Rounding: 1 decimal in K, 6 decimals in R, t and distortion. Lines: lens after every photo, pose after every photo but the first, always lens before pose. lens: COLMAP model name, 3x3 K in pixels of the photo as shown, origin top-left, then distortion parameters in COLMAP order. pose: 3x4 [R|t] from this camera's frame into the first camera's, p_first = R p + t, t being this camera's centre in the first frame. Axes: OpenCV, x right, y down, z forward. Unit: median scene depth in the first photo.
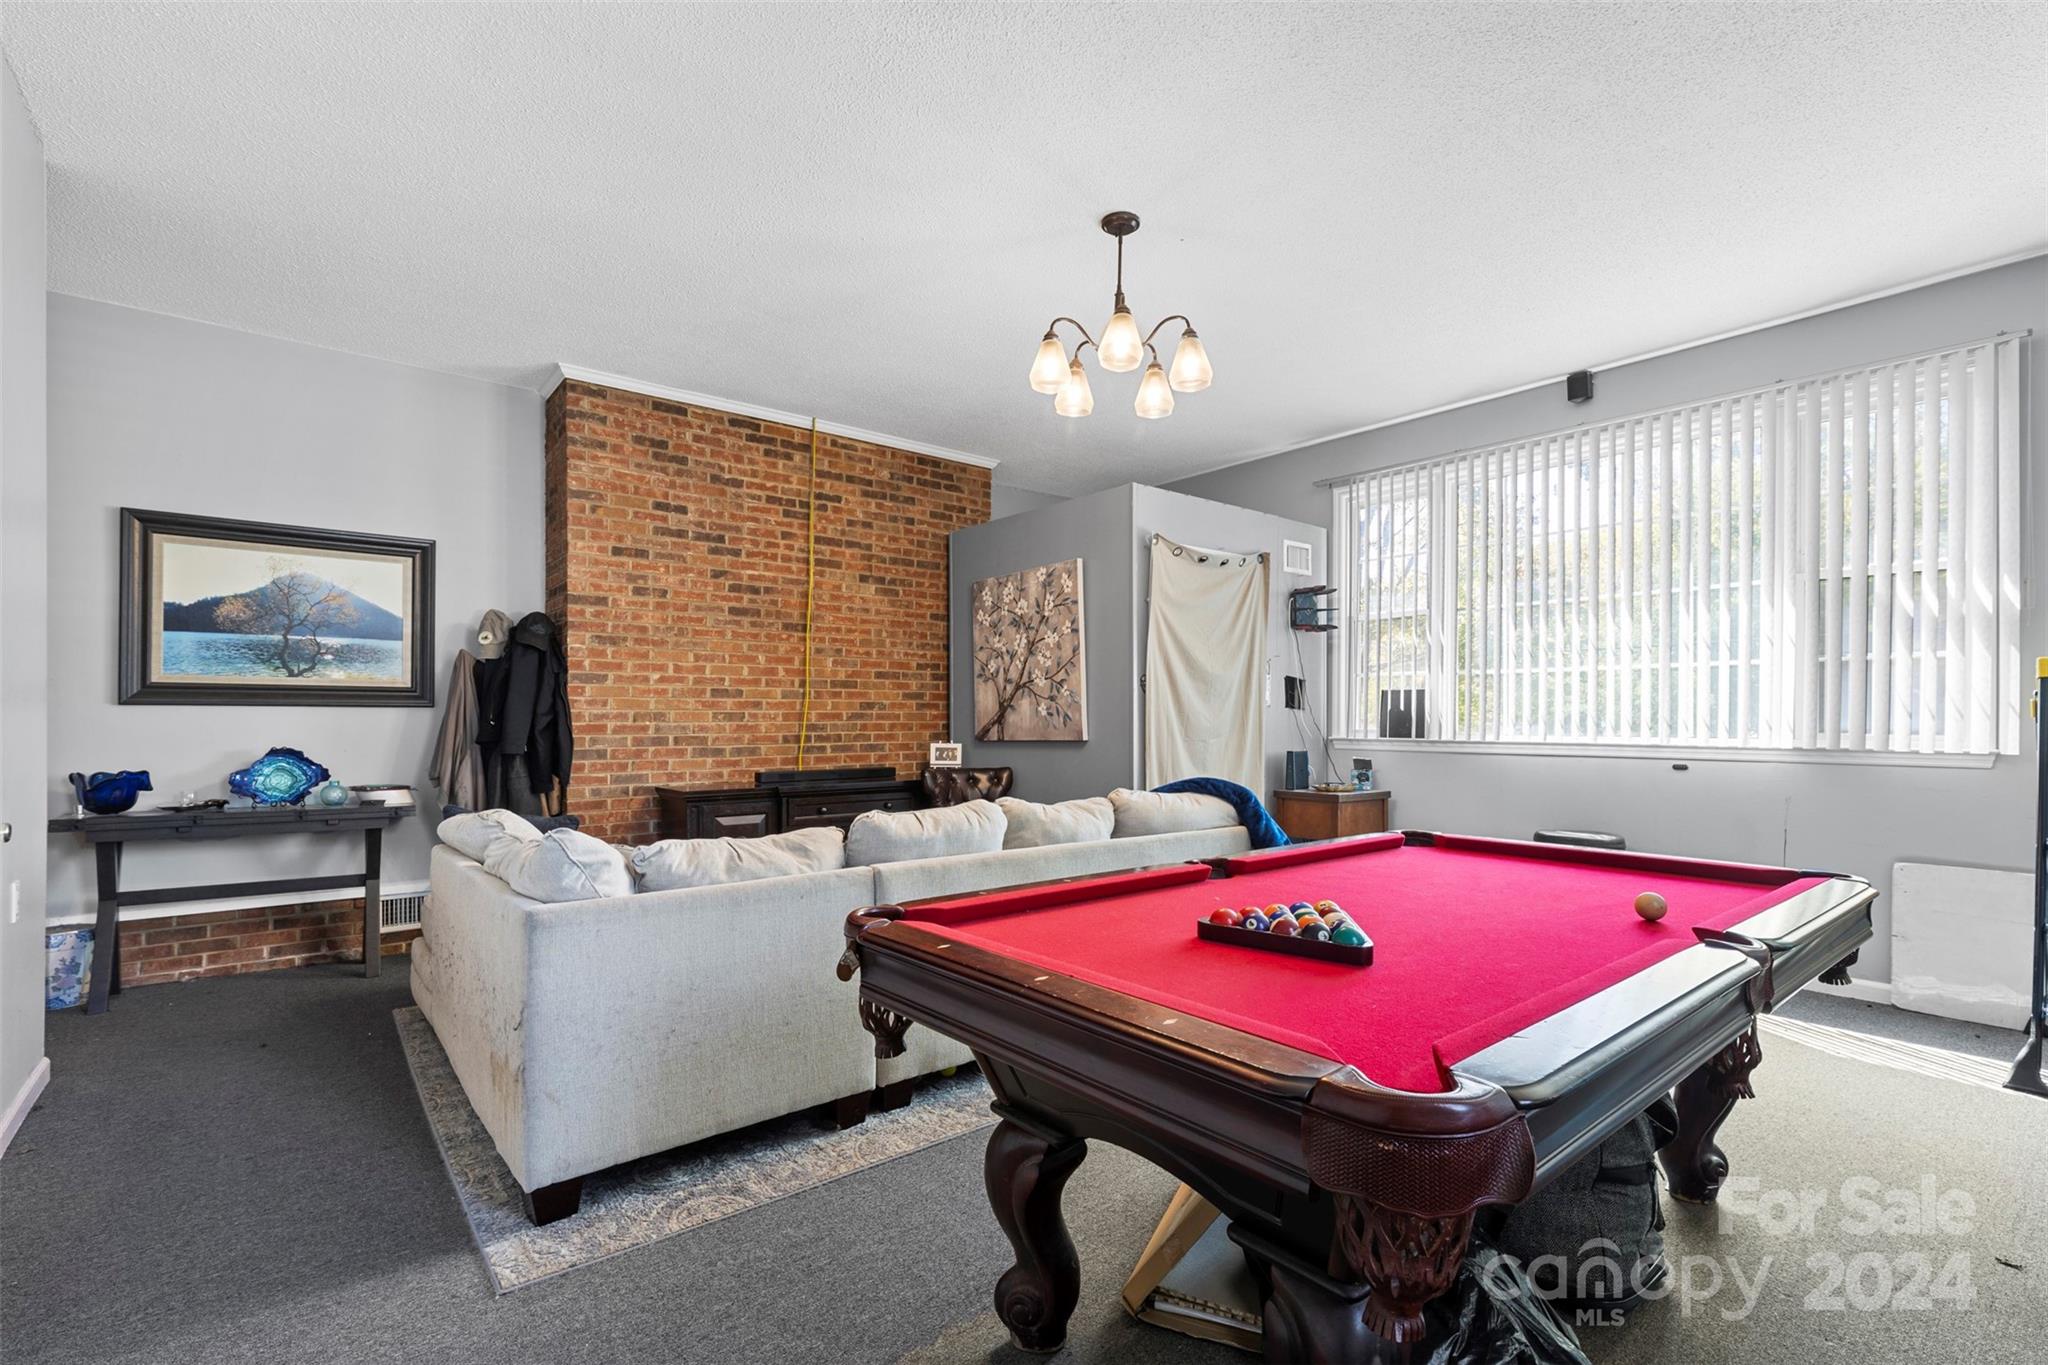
lens RADIAL K [[936.0, 0, 1028.0], [0, 936.0, 703.3], [0, 0, 1]] dist [0.005442, -0.000013]
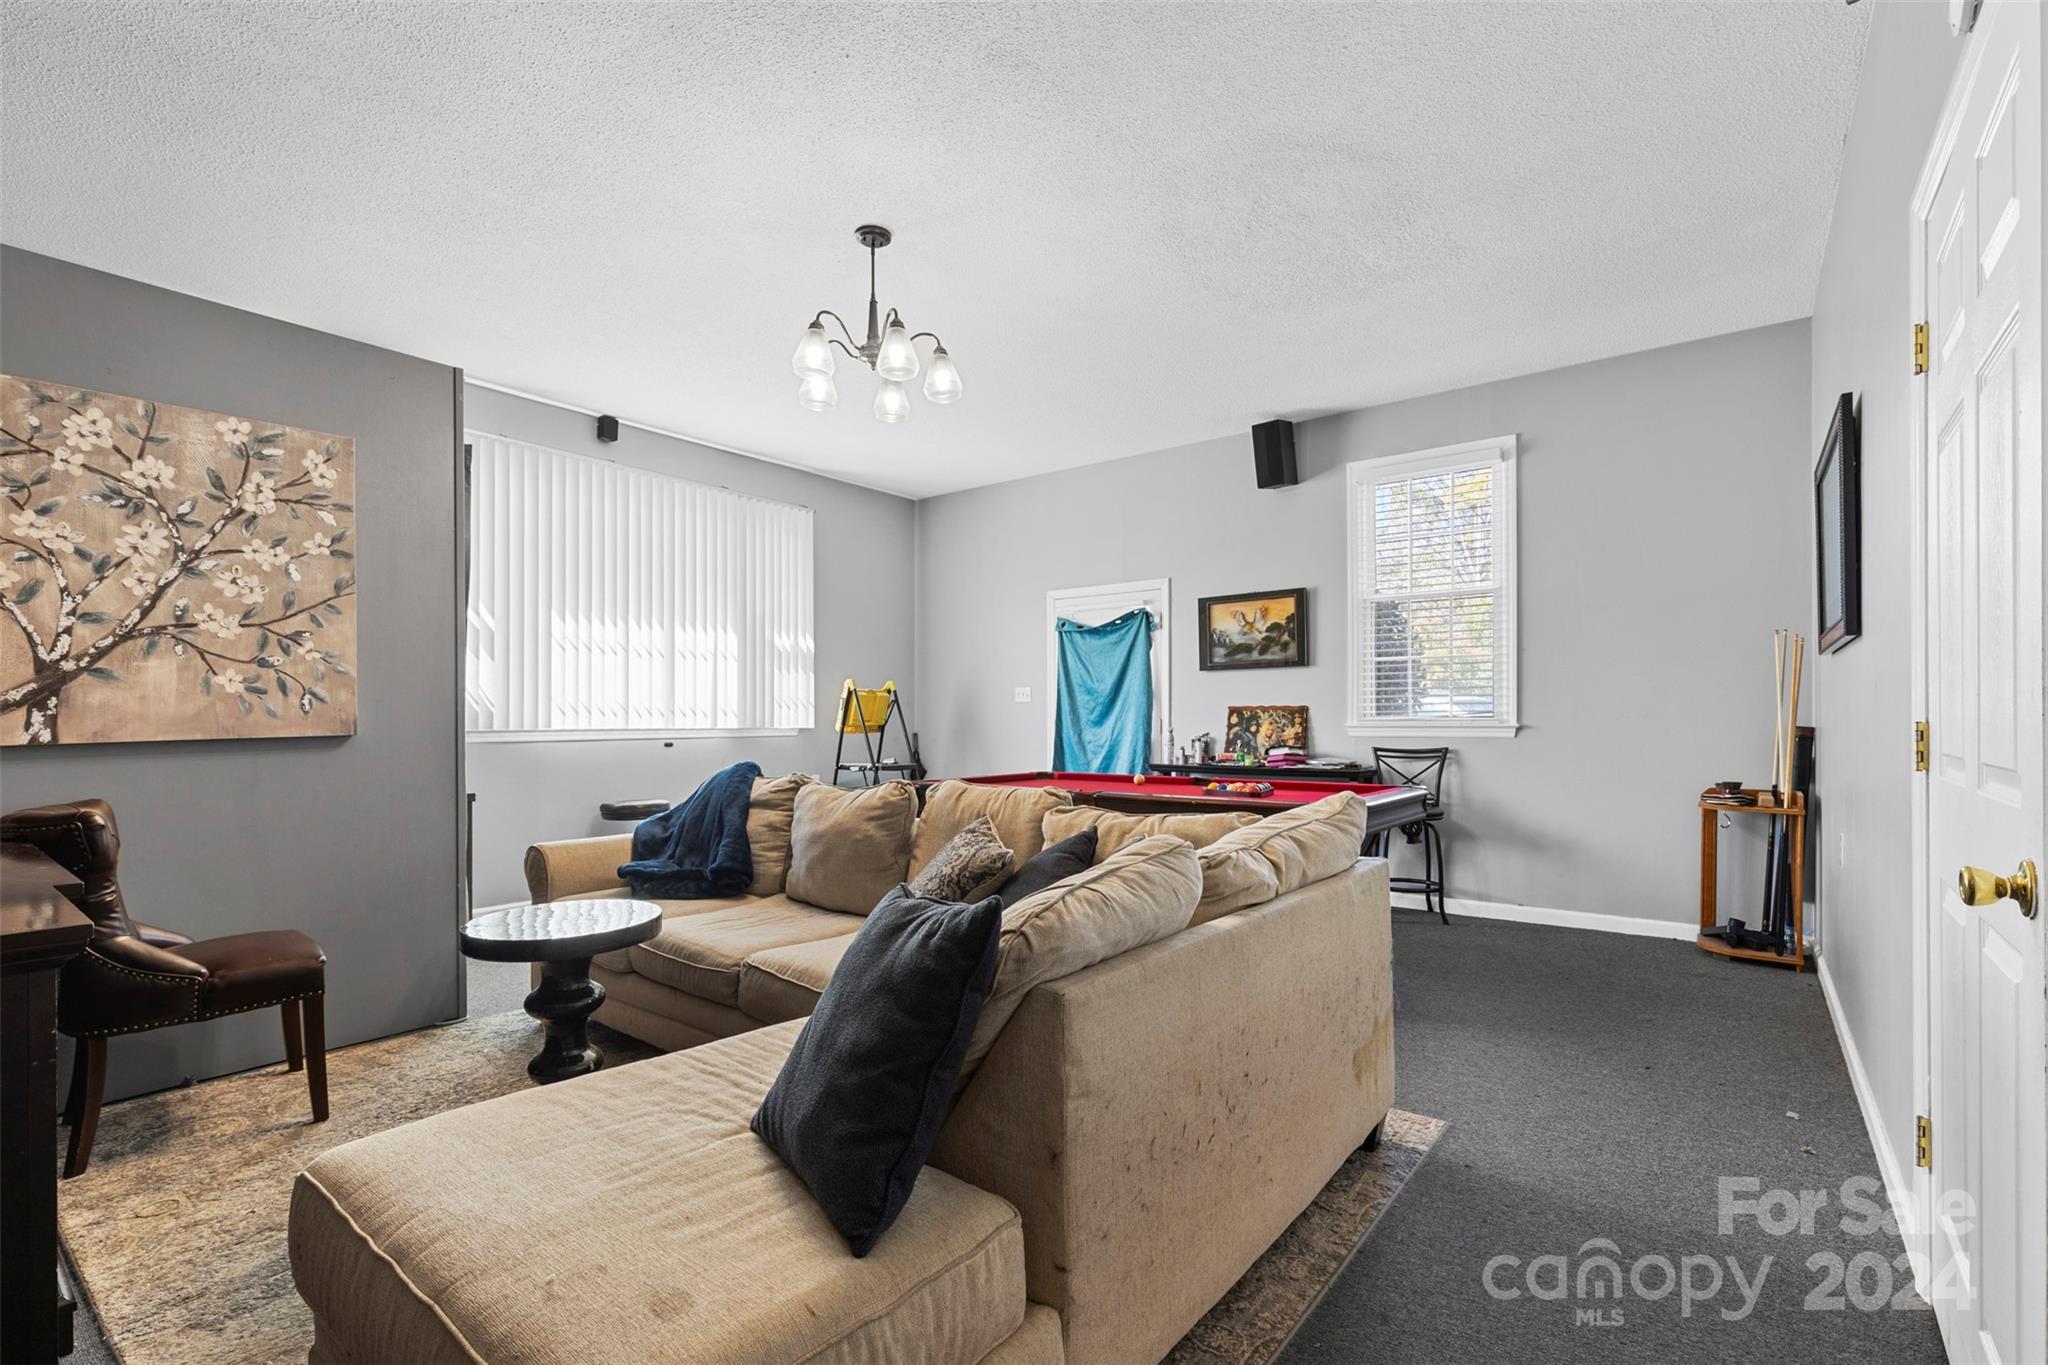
lens RADIAL K [[936.0, 0, 1022.2], [0, 936.0, 718.5], [0, 0, 1]] dist [0.005442, -0.000013]
pose [[-0.220441, 0.001175, 0.975400, -0.614519], [-0.010706, 0.999936, -0.003625, 0.025172], [-0.975342, -0.011242, -0.220414, 0.674313]]
